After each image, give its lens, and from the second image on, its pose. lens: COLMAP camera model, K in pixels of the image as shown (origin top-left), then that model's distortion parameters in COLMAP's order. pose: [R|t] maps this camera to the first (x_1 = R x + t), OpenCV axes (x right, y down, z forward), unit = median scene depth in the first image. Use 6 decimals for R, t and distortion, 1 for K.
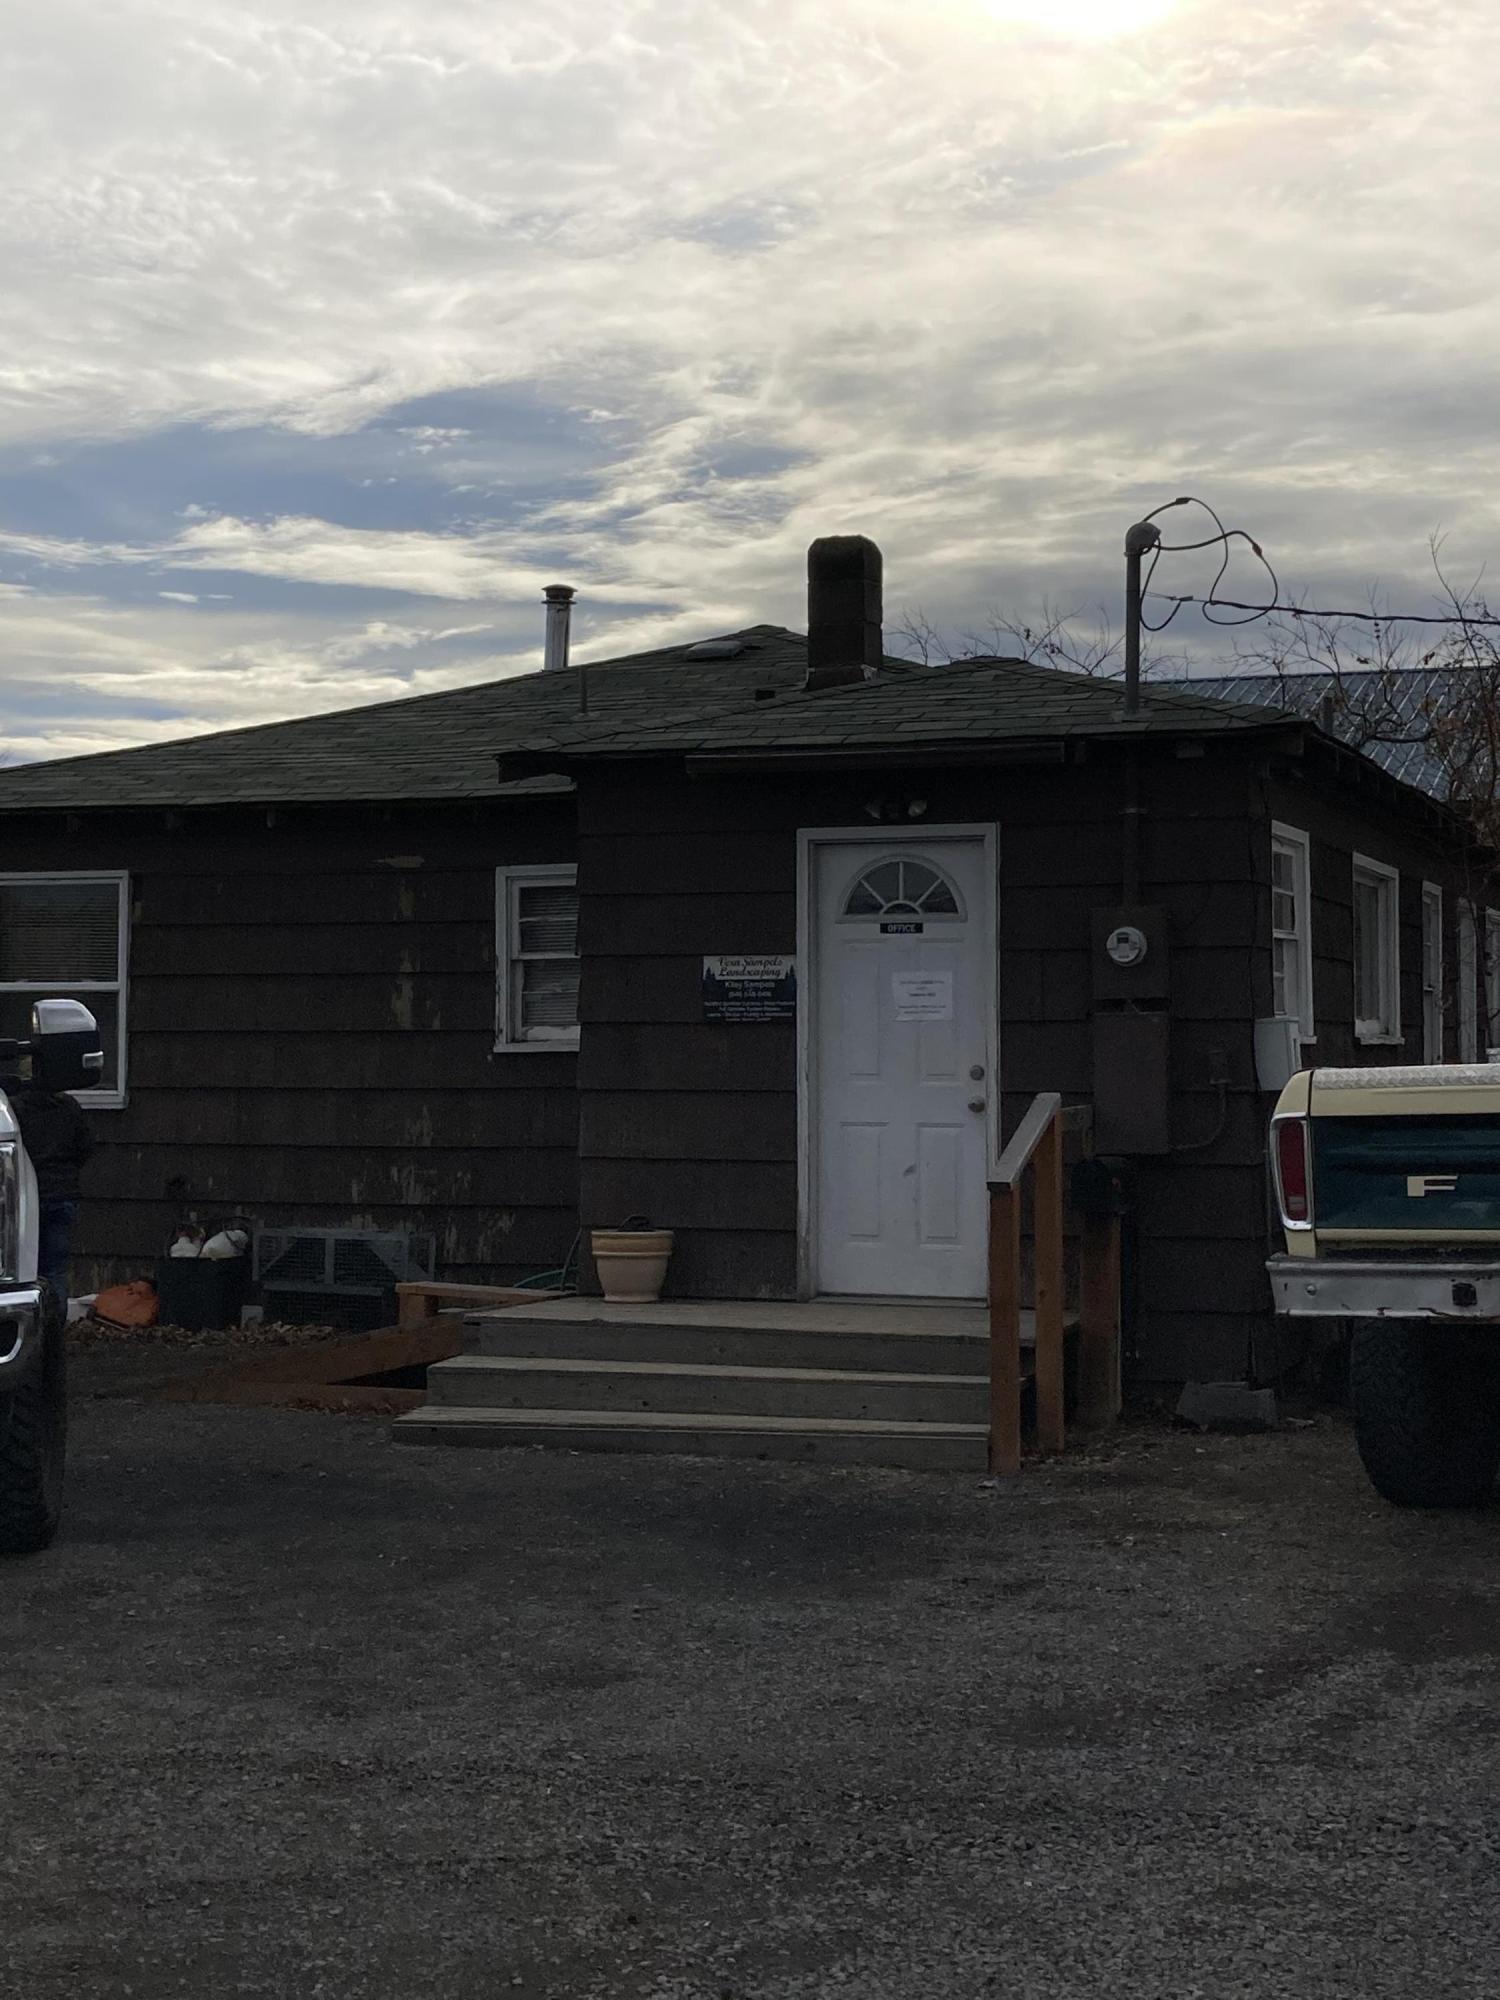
lens RADIAL K [[2936.4, 0, 750.3], [0, 2936.4, 983.7], [0, 0, 1]] dist [0.216387, 0.000000]
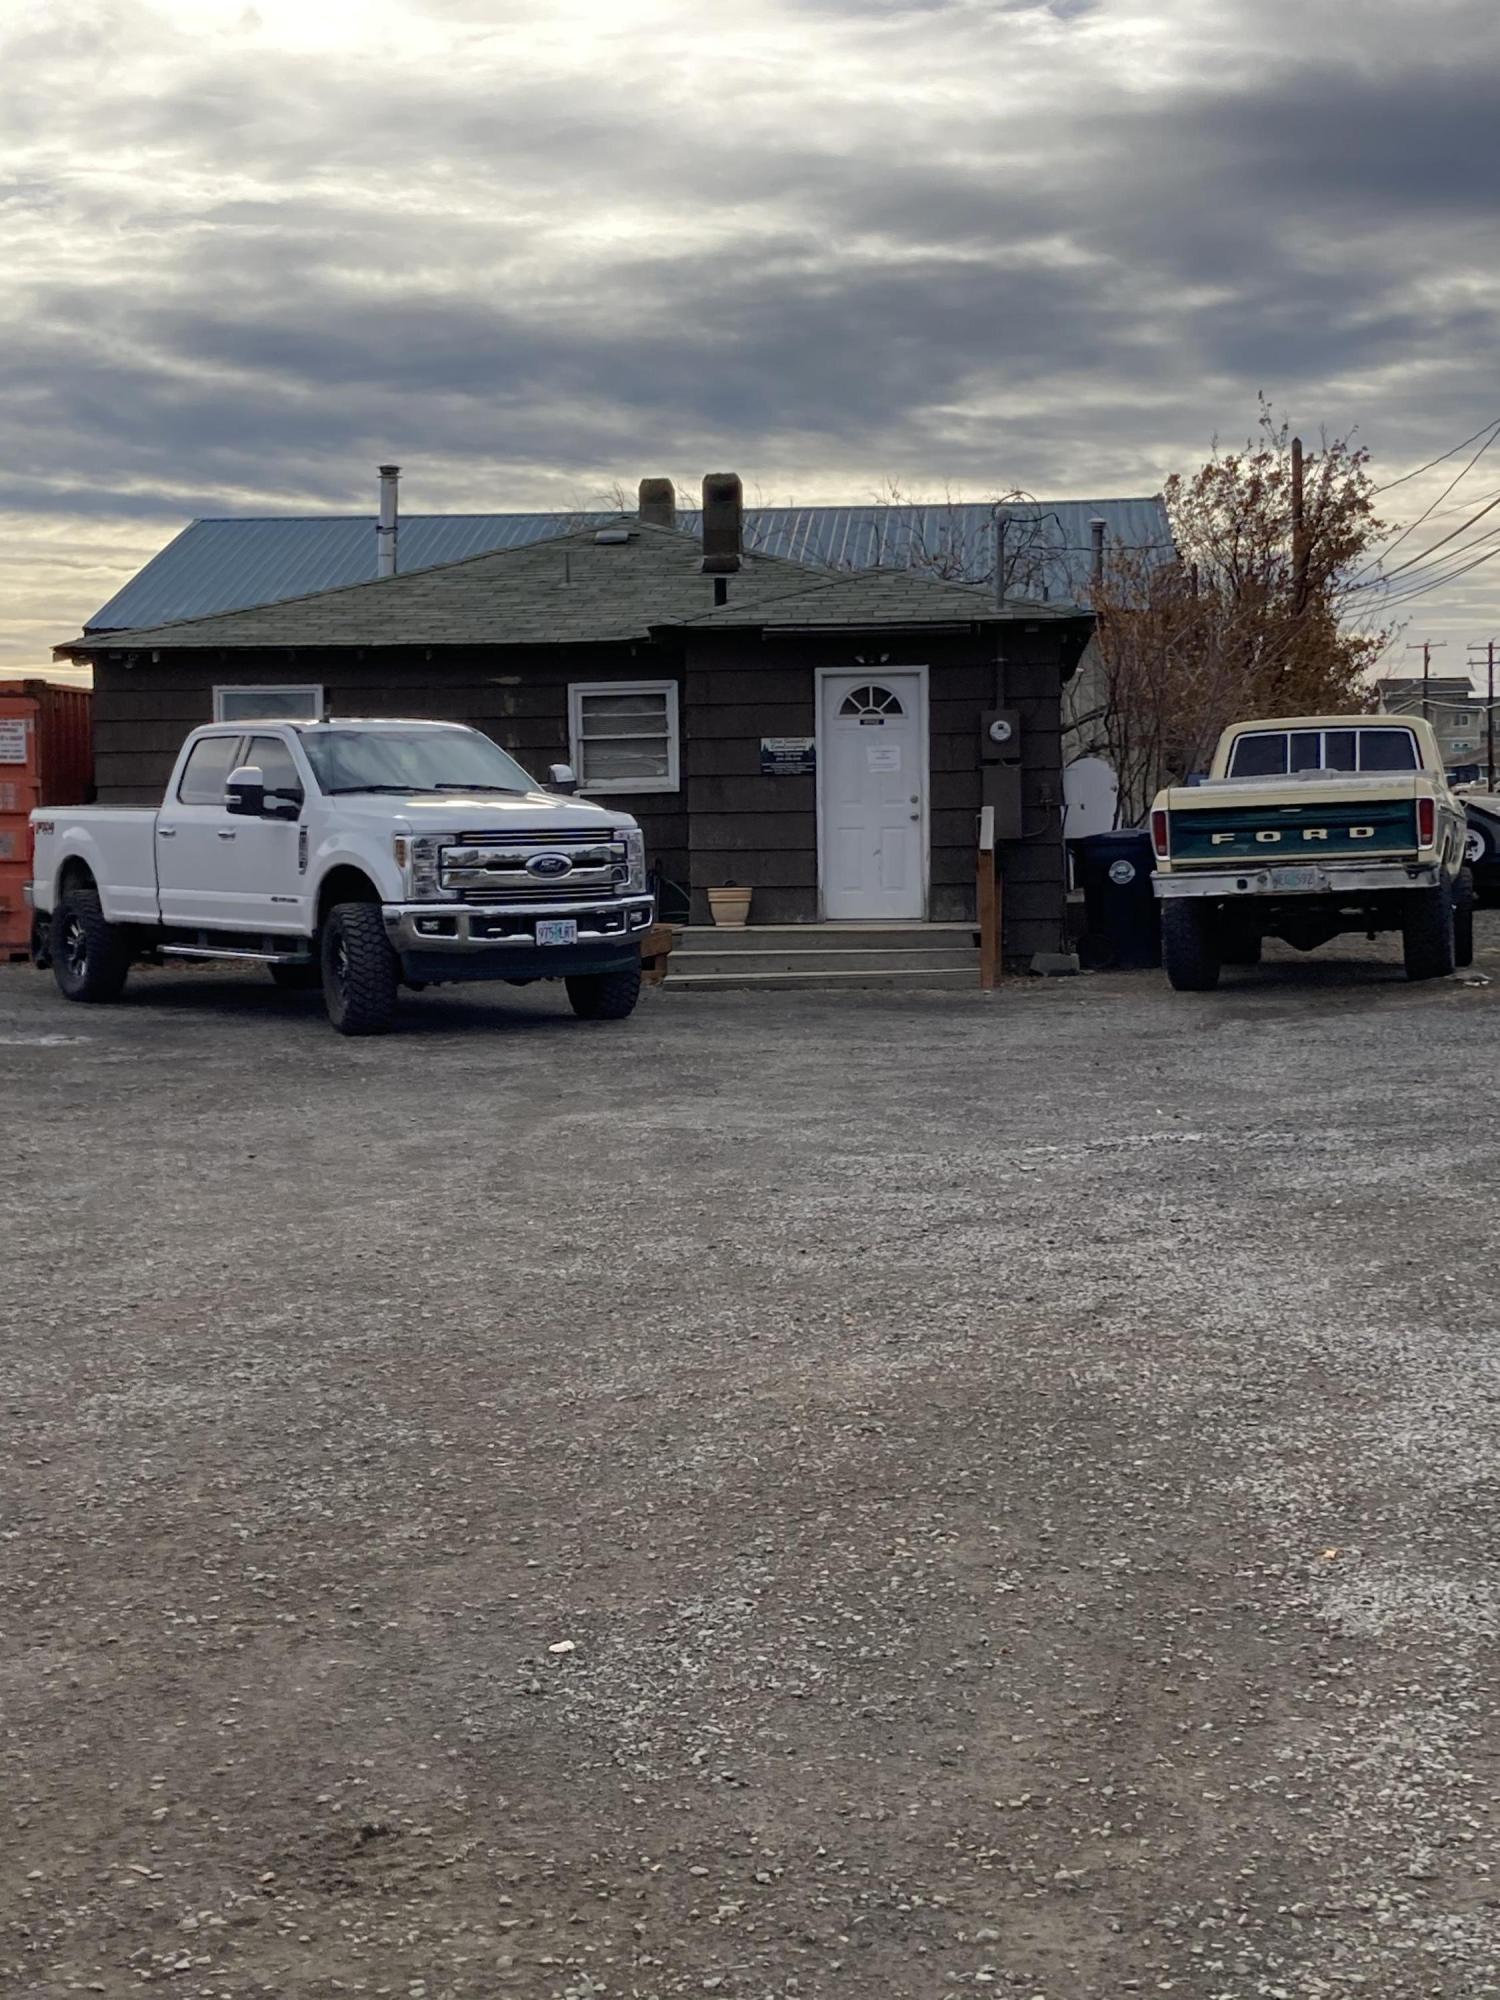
lens RADIAL K [[3044.2, 0, 749.2], [0, 3044.2, 1007.5], [0, 0, 1]] dist [0.193139, 0.000000]
pose [[0.958694, -0.031462, 0.282693, -0.577841], [0.007632, 0.996352, 0.085003, -0.003534], [-0.284336, -0.079334, 0.955437, -0.842798]]
